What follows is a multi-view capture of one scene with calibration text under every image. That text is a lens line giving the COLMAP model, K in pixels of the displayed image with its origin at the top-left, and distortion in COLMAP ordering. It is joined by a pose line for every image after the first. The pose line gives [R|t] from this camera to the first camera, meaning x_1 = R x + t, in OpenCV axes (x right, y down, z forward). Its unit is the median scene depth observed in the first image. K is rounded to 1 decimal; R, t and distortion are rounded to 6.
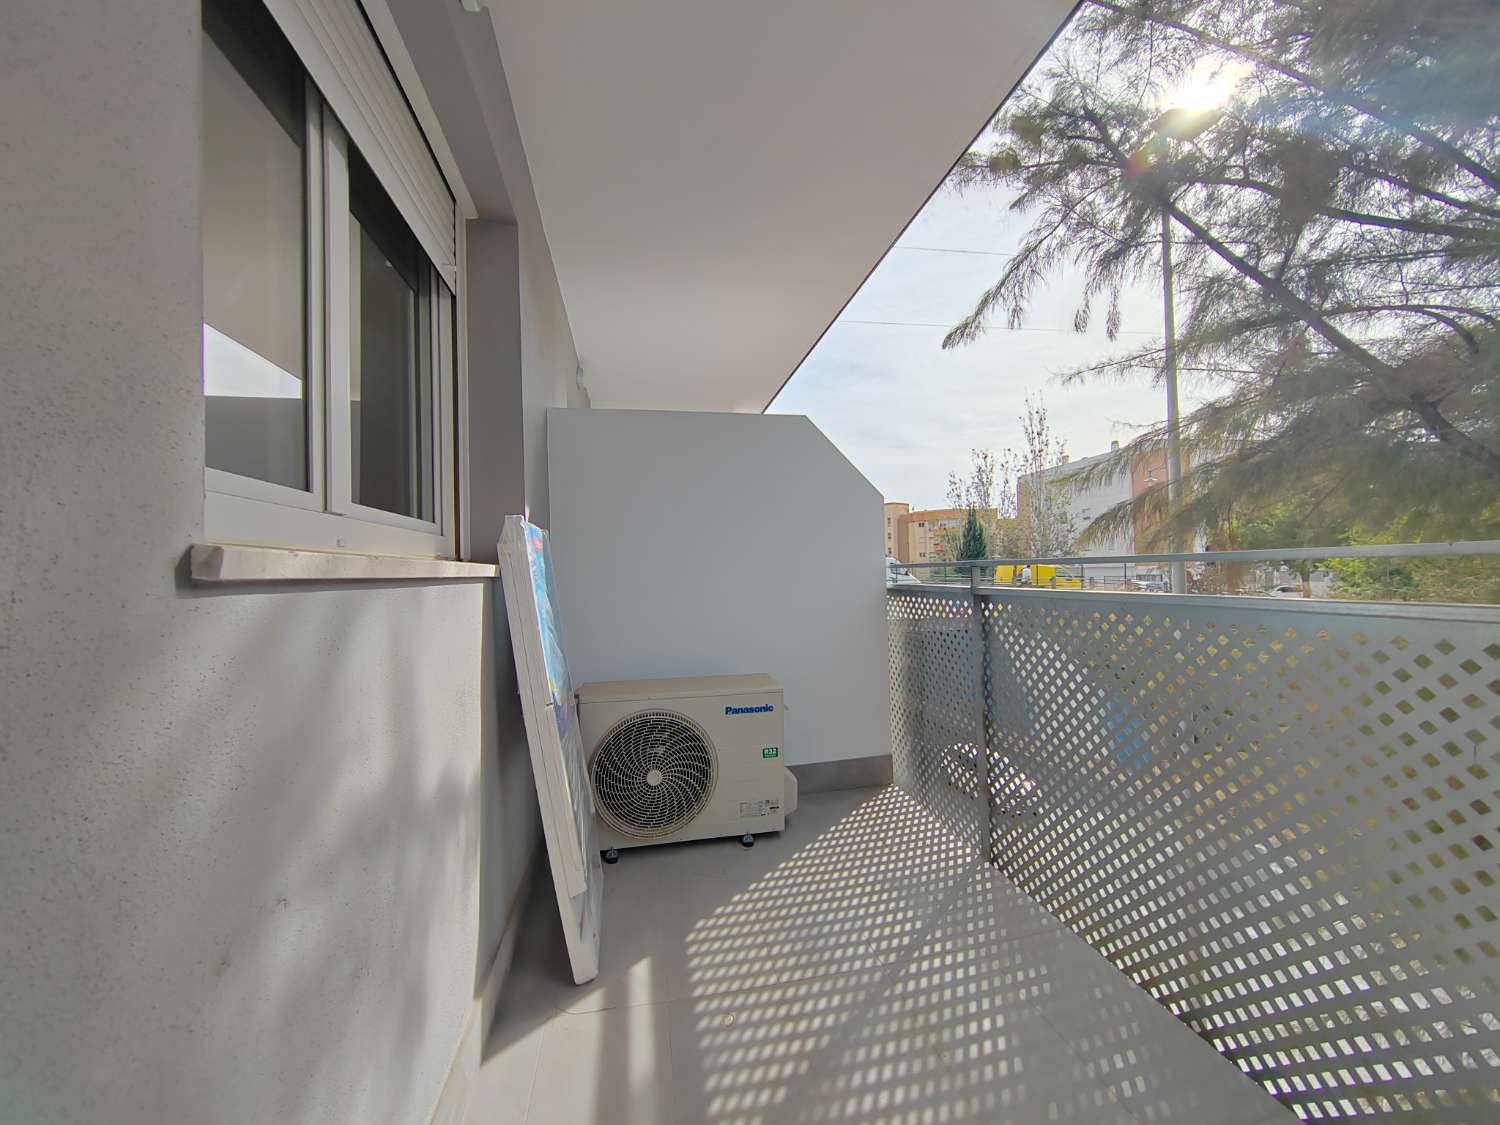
lens RADIAL K [[572.1, 0, 750.0], [0, 572.1, 562.5], [0, 0, 1]] dist [0.002855, 0.000001]
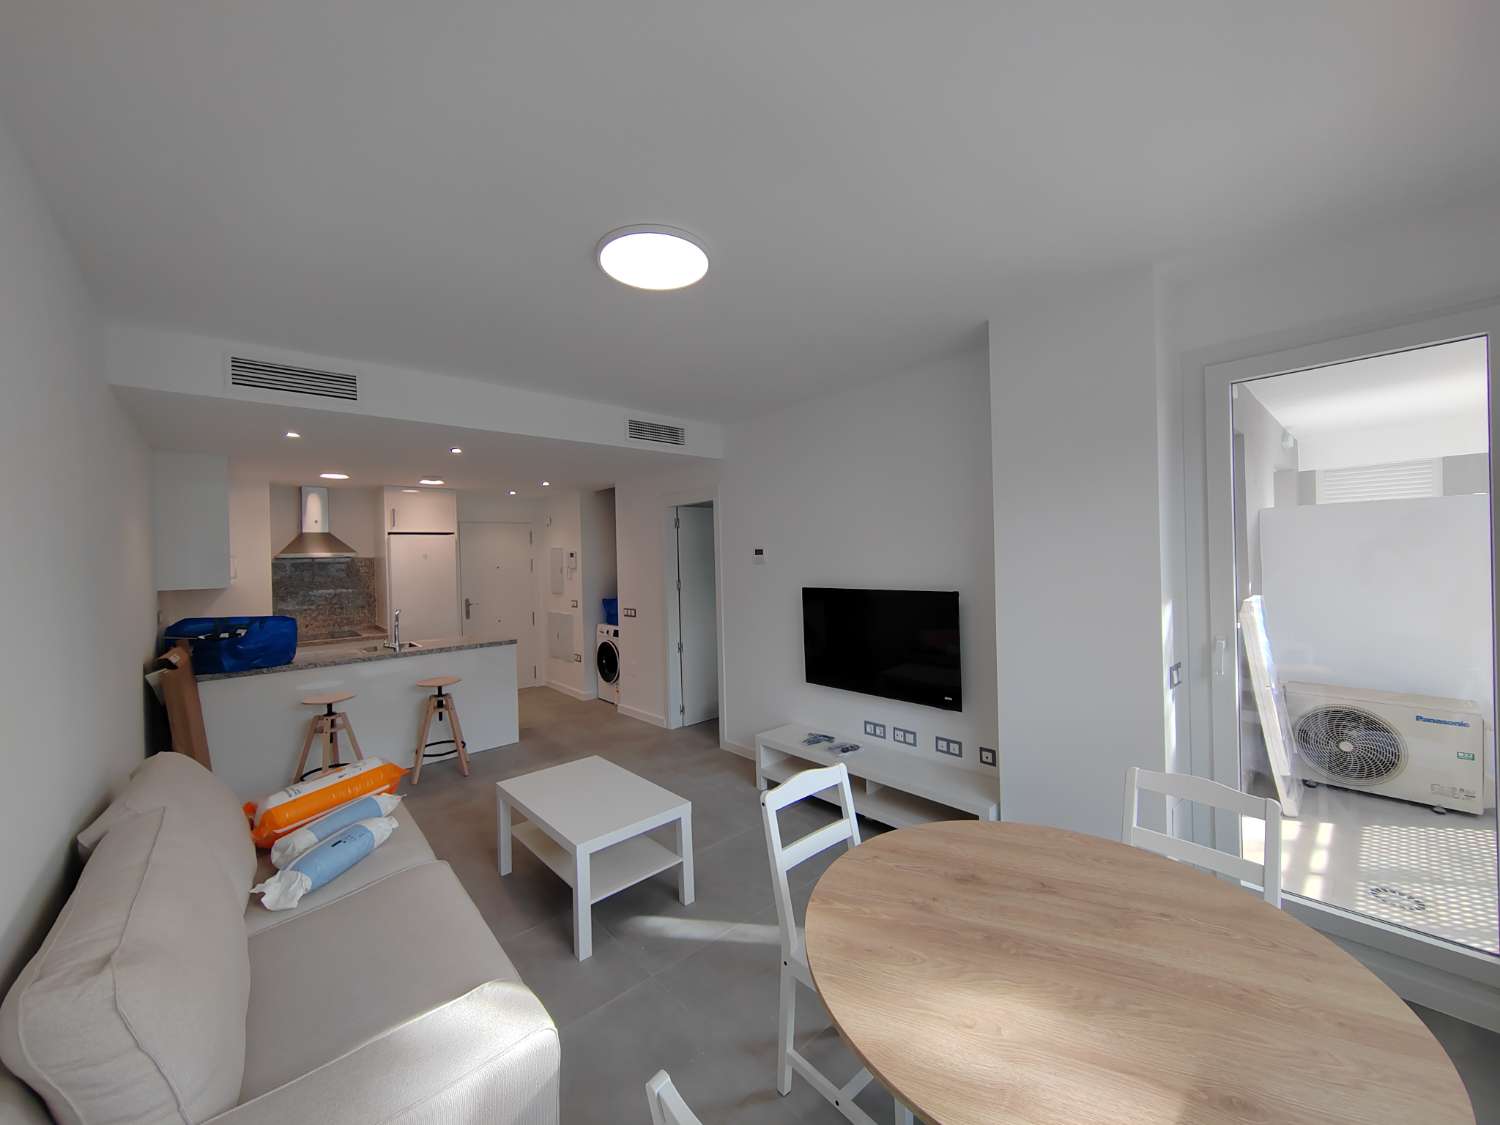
lens RADIAL K [[572.1, 0, 750.0], [0, 572.1, 562.5], [0, 0, 1]] dist [0.002855, 0.000001]
pose [[0.507405, 0.012800, -0.861613, 0.375866], [0.034432, 0.998790, 0.035115, -0.267147], [0.861019, -0.047484, 0.506350, -1.276791]]
